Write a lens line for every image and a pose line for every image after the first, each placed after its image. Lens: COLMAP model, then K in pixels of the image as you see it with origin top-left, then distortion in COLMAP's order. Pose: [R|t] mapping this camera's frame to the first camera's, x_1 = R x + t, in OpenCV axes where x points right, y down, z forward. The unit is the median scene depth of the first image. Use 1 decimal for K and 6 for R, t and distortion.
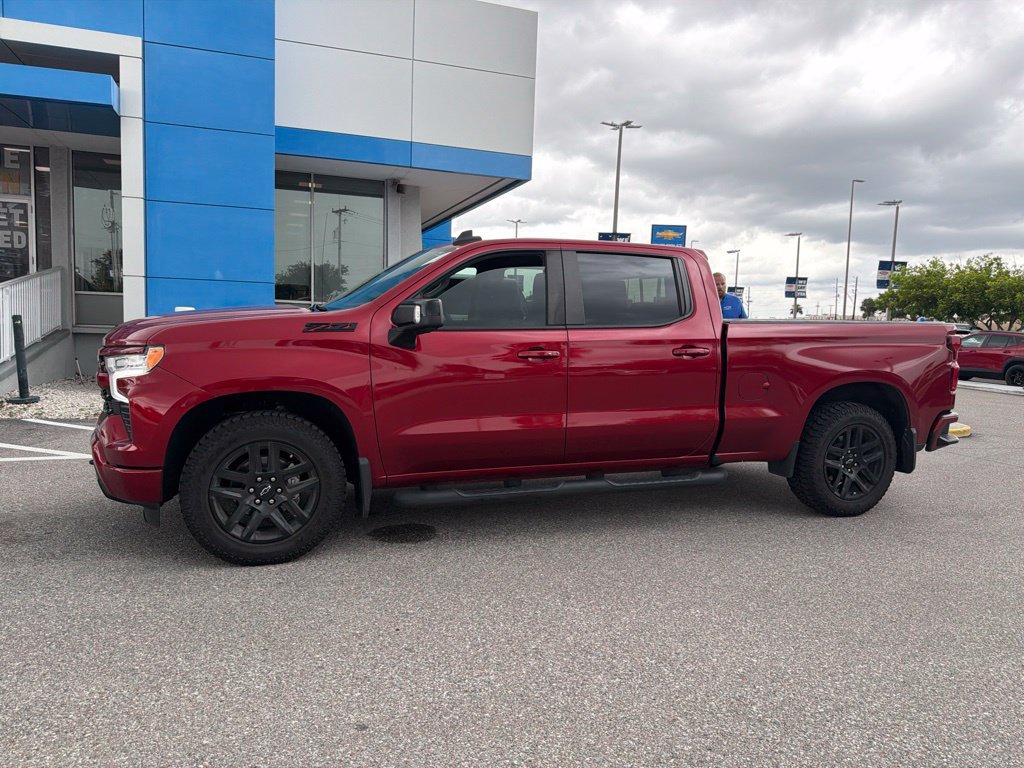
lens RADIAL K [[722.2, 0, 517.7], [0, 722.2, 385.3], [0, 0, 1]] dist [0.045676, -0.062934]
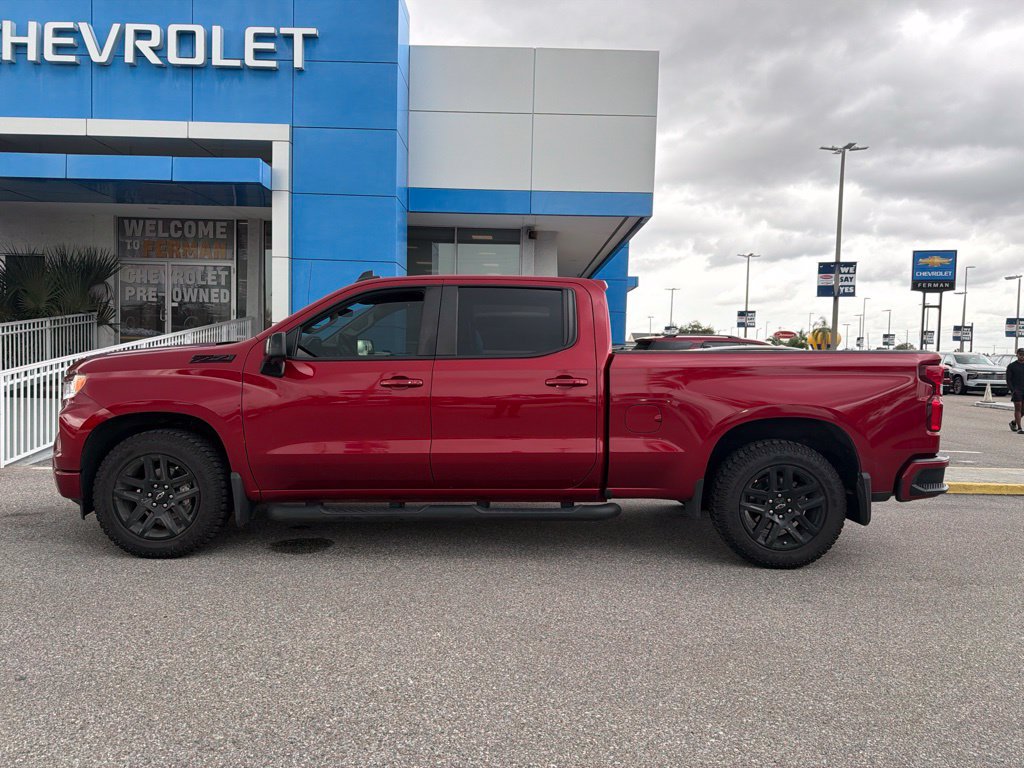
lens RADIAL K [[722.2, 0, 518.7], [0, 722.2, 383.4], [0, 0, 1]] dist [0.045676, -0.062934]
pose [[0.942890, 0.002314, -0.333095, 0.491722], [-0.021869, 0.998249, -0.054968, 0.010930], [0.332385, 0.059113, 0.941290, 0.047892]]
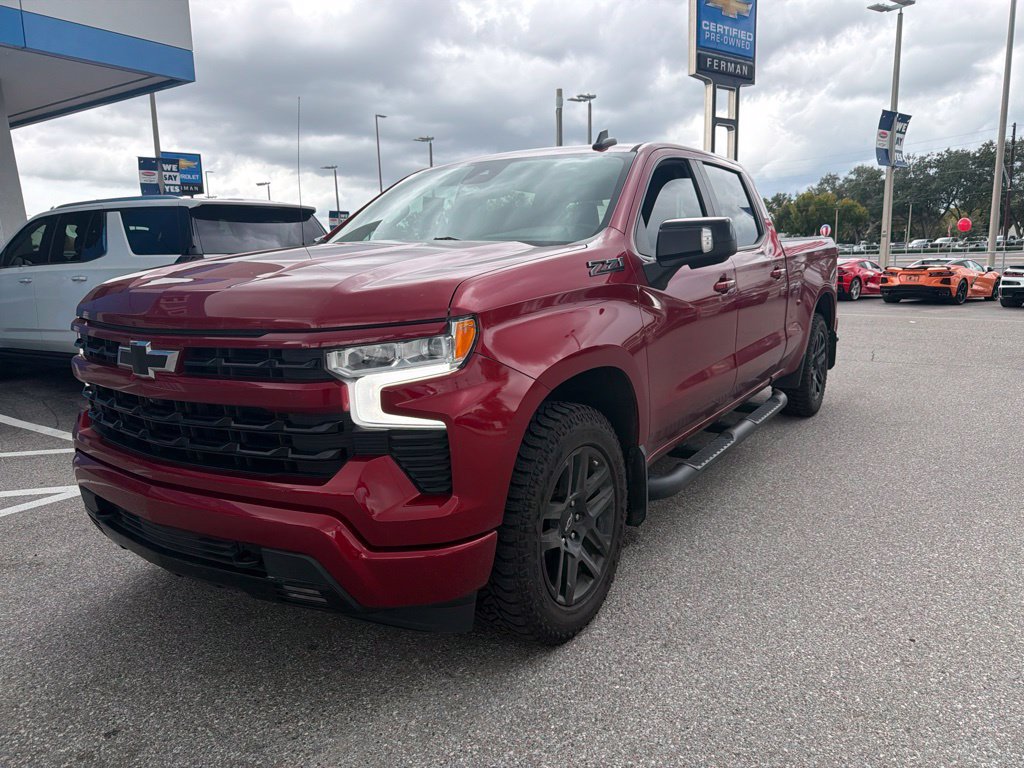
lens RADIAL K [[722.2, 0, 513.3], [0, 722.2, 390.2], [0, 0, 1]] dist [0.045676, -0.062934]
pose [[0.796853, -0.157332, 0.583329, -0.607607], [0.103134, 0.986750, 0.125254, -0.048502], [-0.595306, -0.039648, 0.802520, 0.416424]]
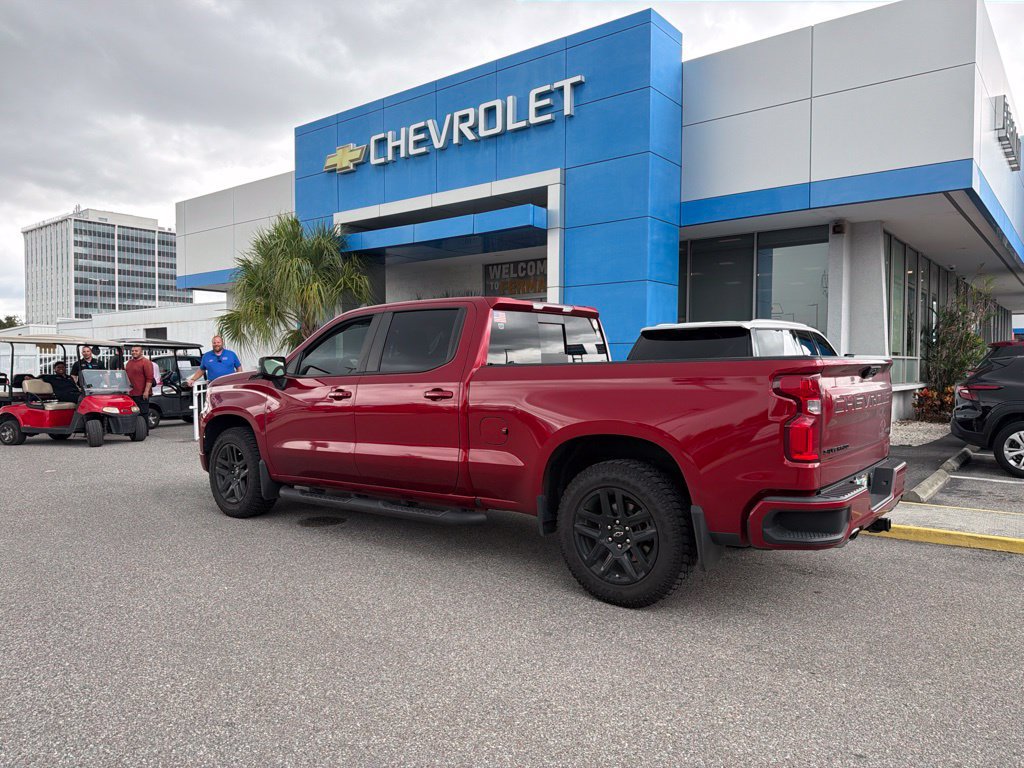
lens RADIAL K [[722.2, 0, 505.8], [0, 722.2, 388.4], [0, 0, 1]] dist [0.045676, -0.062934]
pose [[0.522579, -0.007736, -0.852555, 1.165801], [-0.059055, 0.997229, -0.045247, -0.012449], [0.850543, 0.073993, 0.520674, 0.515603]]
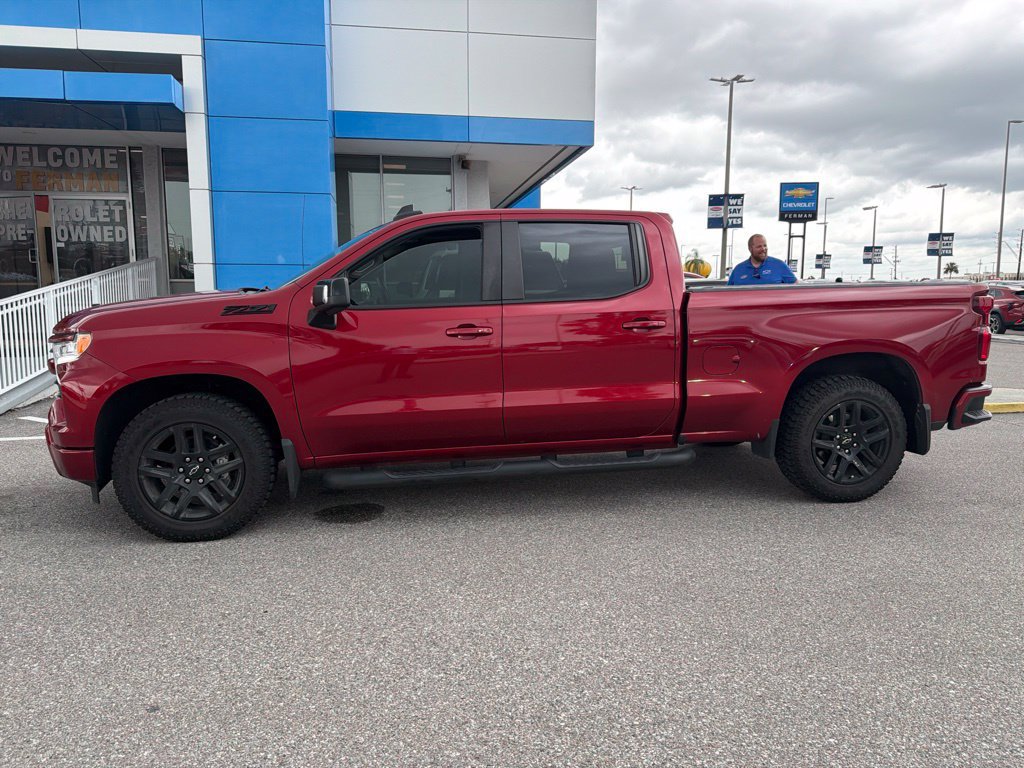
lens RADIAL K [[722.2, 0, 518.1], [0, 722.2, 381.5], [0, 0, 1]] dist [0.045676, -0.062934]
pose [[0.984538, -0.011900, -0.174767, 0.234413], [0.017582, 0.999365, 0.030999, -0.004380], [0.174287, -0.033593, 0.984122, 0.052876]]
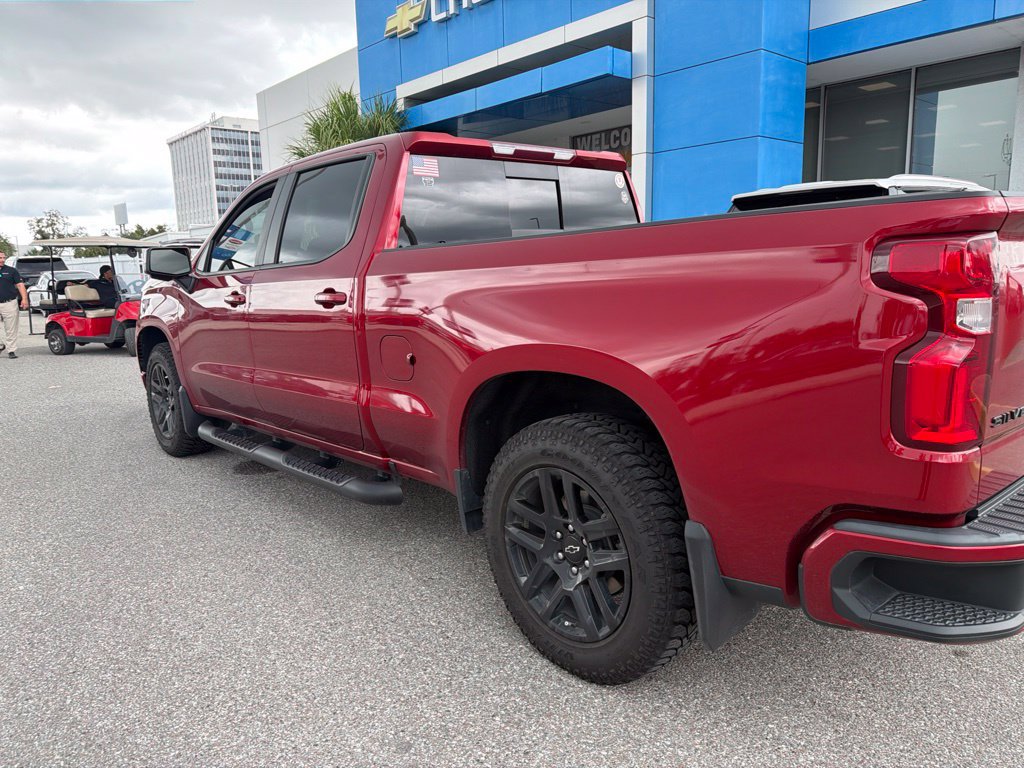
lens RADIAL K [[722.2, 0, 503.7], [0, 722.2, 385.3], [0, 0, 1]] dist [0.045676, -0.062934]
pose [[0.361949, 0.111087, -0.925555, 0.910084], [-0.039897, 0.993810, 0.103677, -0.040492], [0.931344, -0.000599, 0.364141, 0.878100]]
